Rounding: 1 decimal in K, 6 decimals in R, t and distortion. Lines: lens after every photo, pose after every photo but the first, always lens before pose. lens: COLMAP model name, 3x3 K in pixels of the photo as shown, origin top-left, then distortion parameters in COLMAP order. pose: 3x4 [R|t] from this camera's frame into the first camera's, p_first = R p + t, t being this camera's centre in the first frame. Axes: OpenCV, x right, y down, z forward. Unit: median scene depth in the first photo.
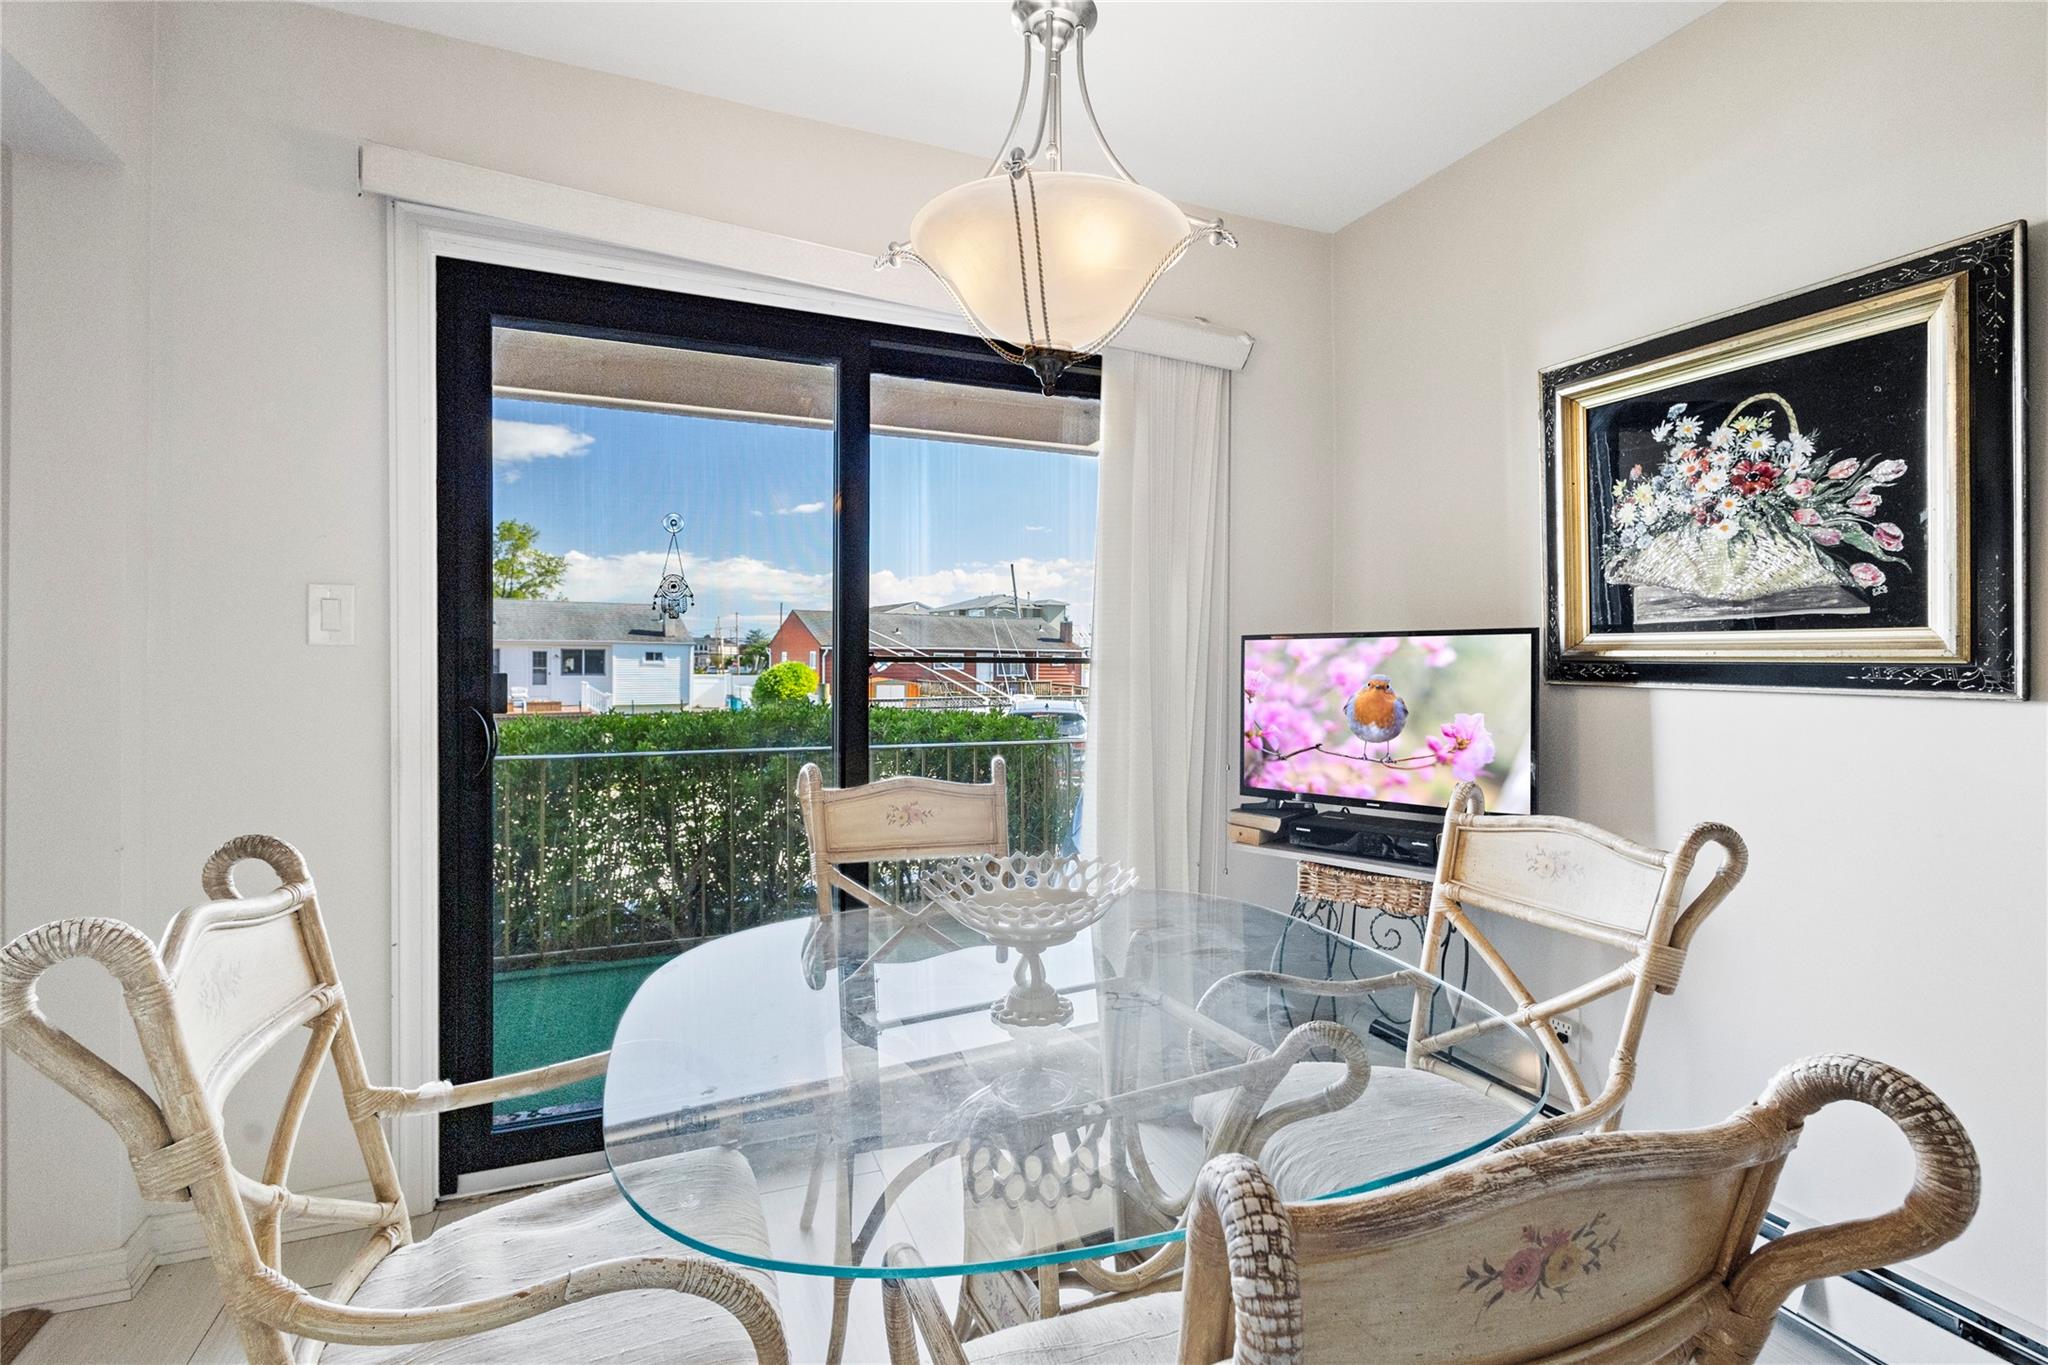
lens RADIAL K [[940.4, 0, 1030.6], [0, 940.4, 664.0], [0, 0, 1]] dist [0.006007, -0.001365]
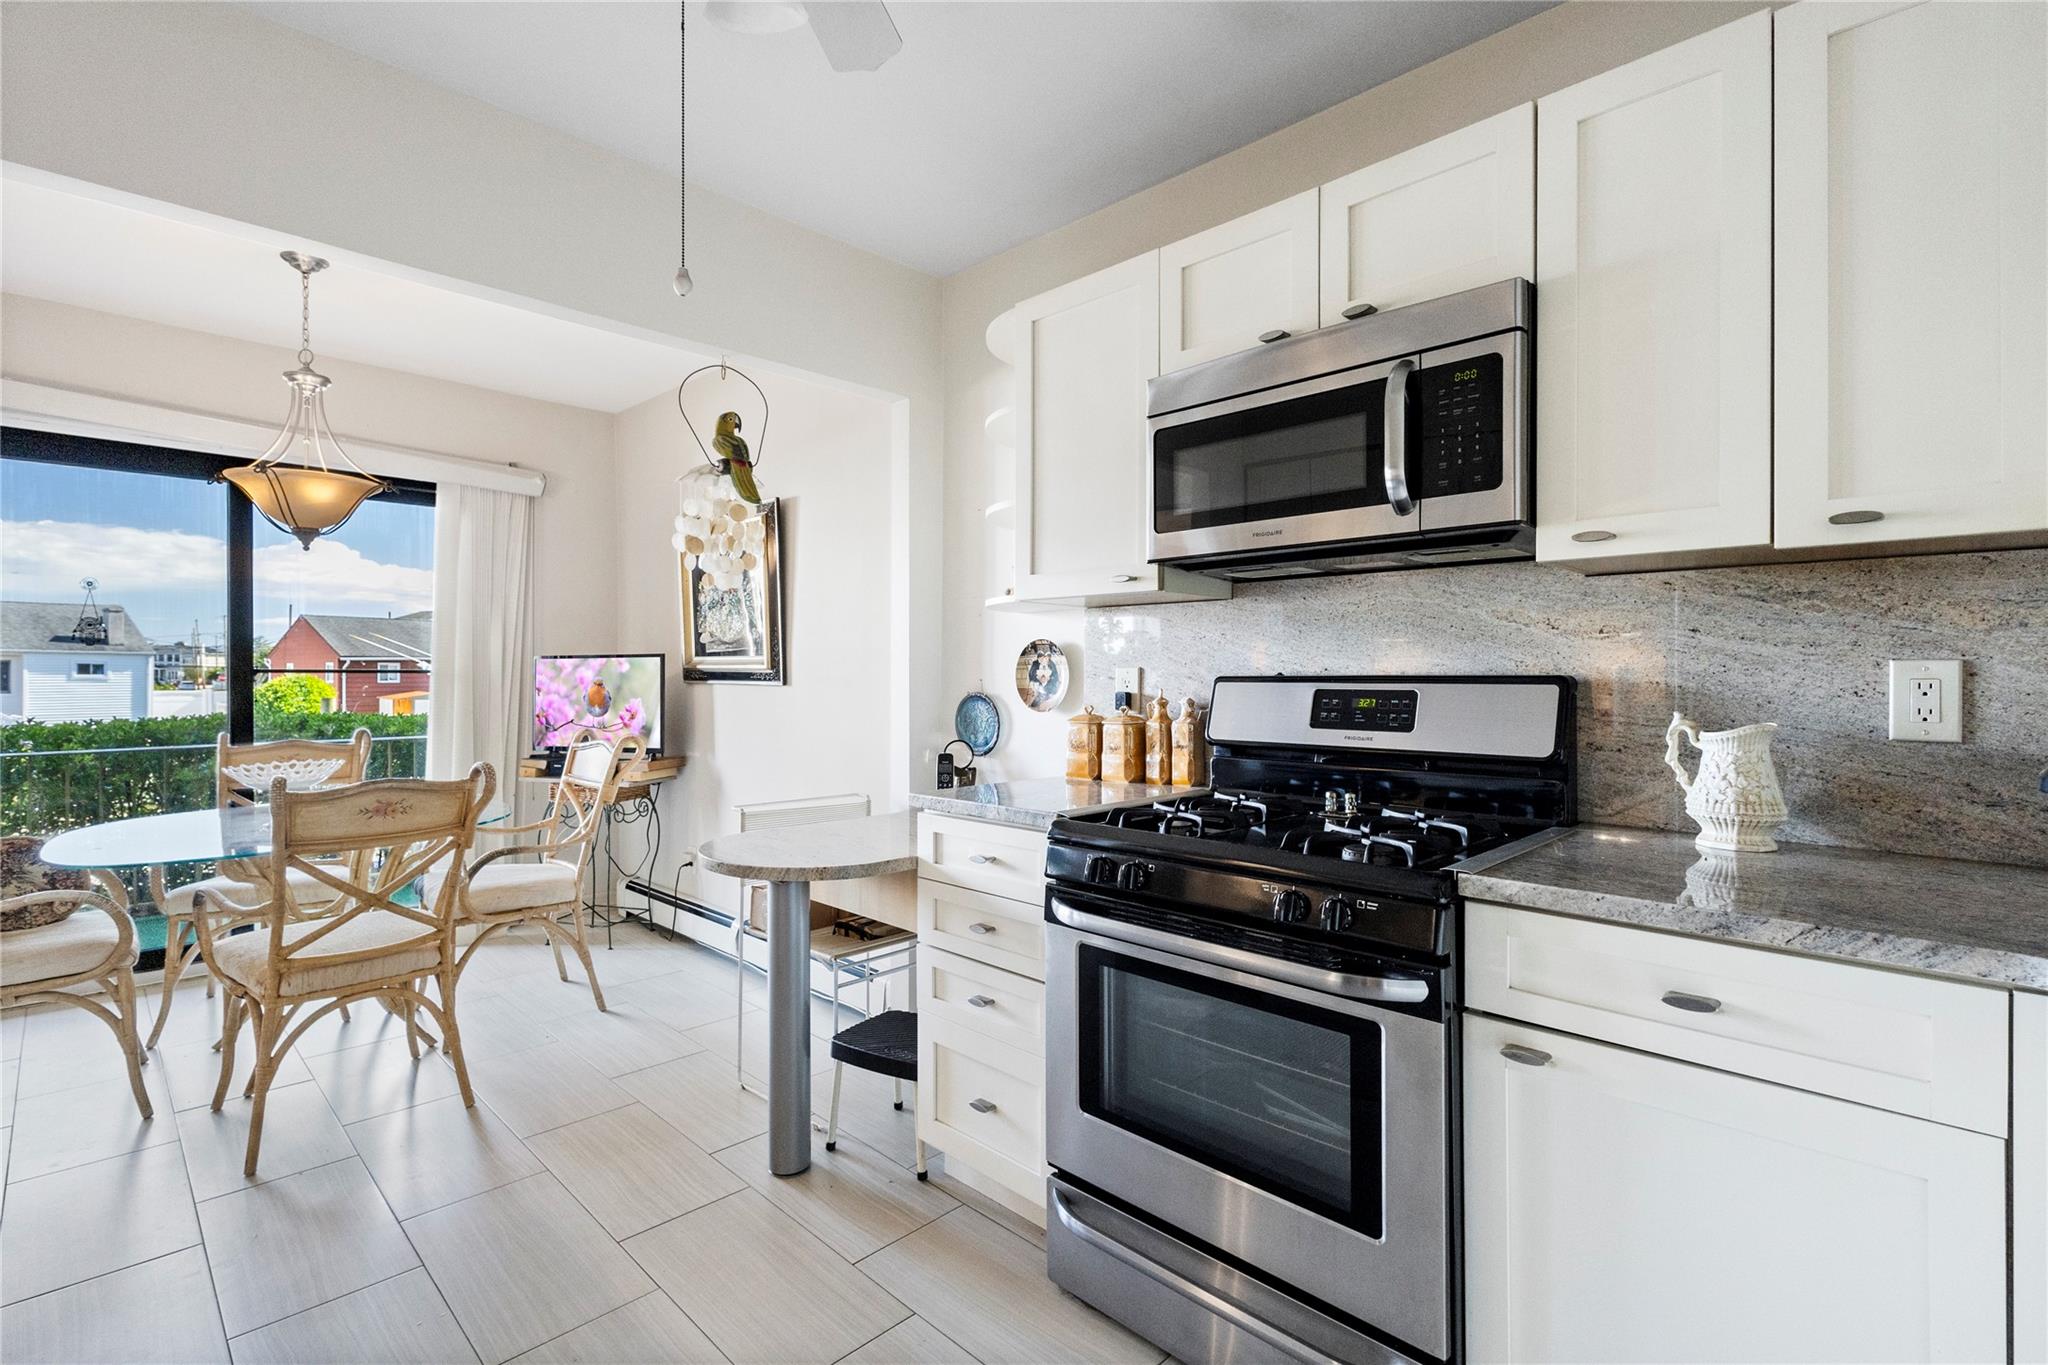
lens RADIAL K [[940.4, 0, 1019.4], [0, 940.4, 675.8], [0, 0, 1]] dist [0.006007, -0.001365]
pose [[0.922947, -0.005422, 0.384890, 0.449549], [0.005157, 0.999985, 0.001720, 0.007677], [-0.384893, 0.000397, 0.922961, -1.063200]]
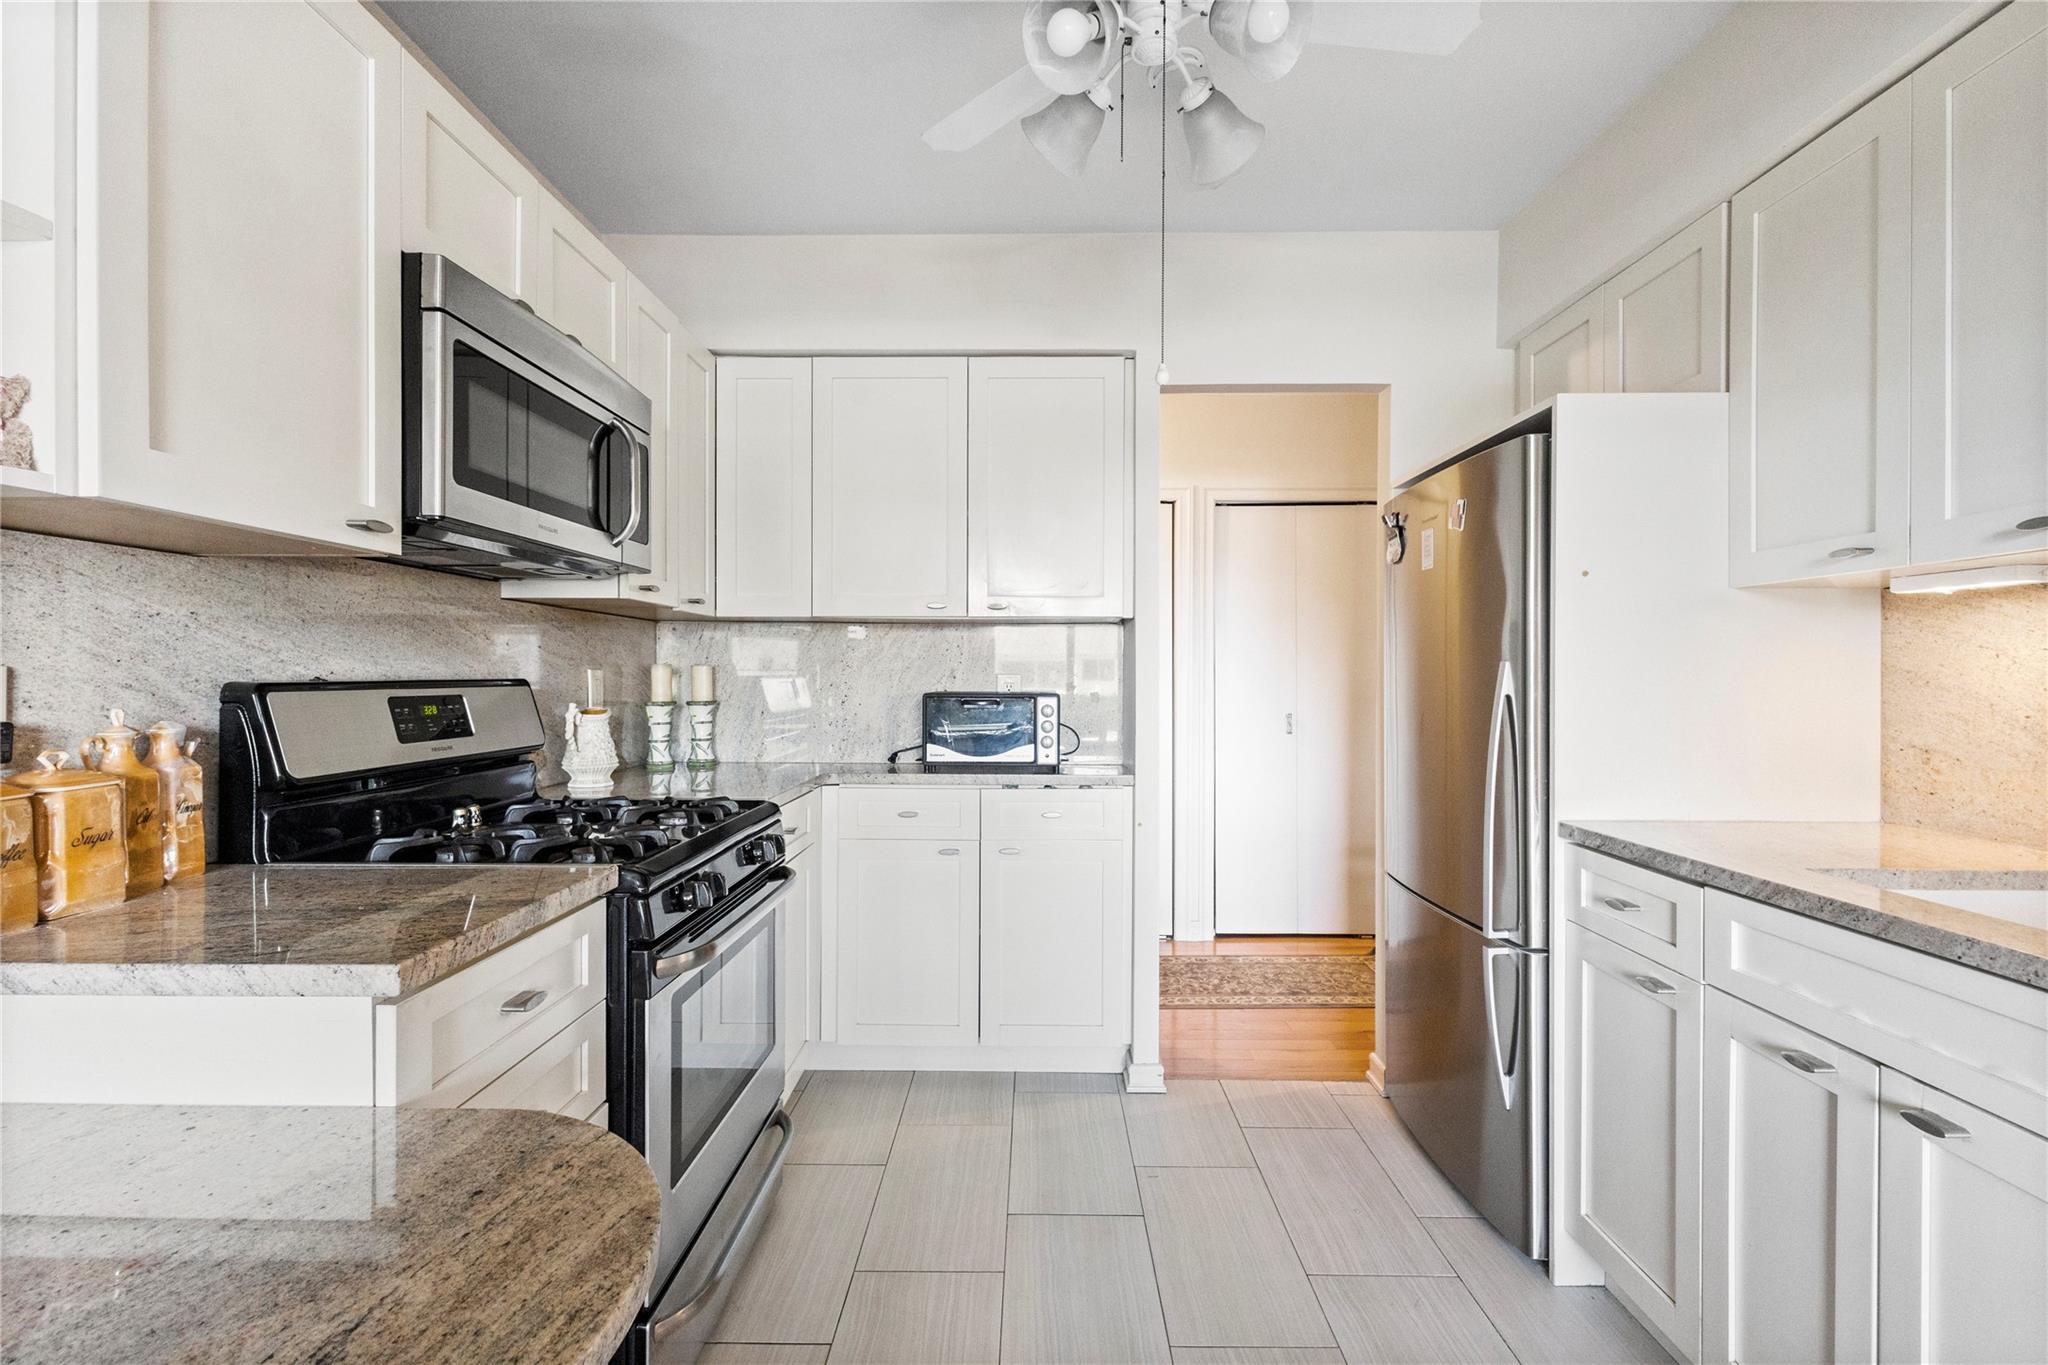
lens RADIAL K [[940.4, 0, 1029.2], [0, 940.4, 682.2], [0, 0, 1]] dist [0.006007, -0.001365]
pose [[-0.920520, -0.008252, 0.390607, 0.295688], [-0.003541, 0.999912, 0.012779, 0.000161], [-0.390678, 0.010380, -0.920469, 0.224297]]
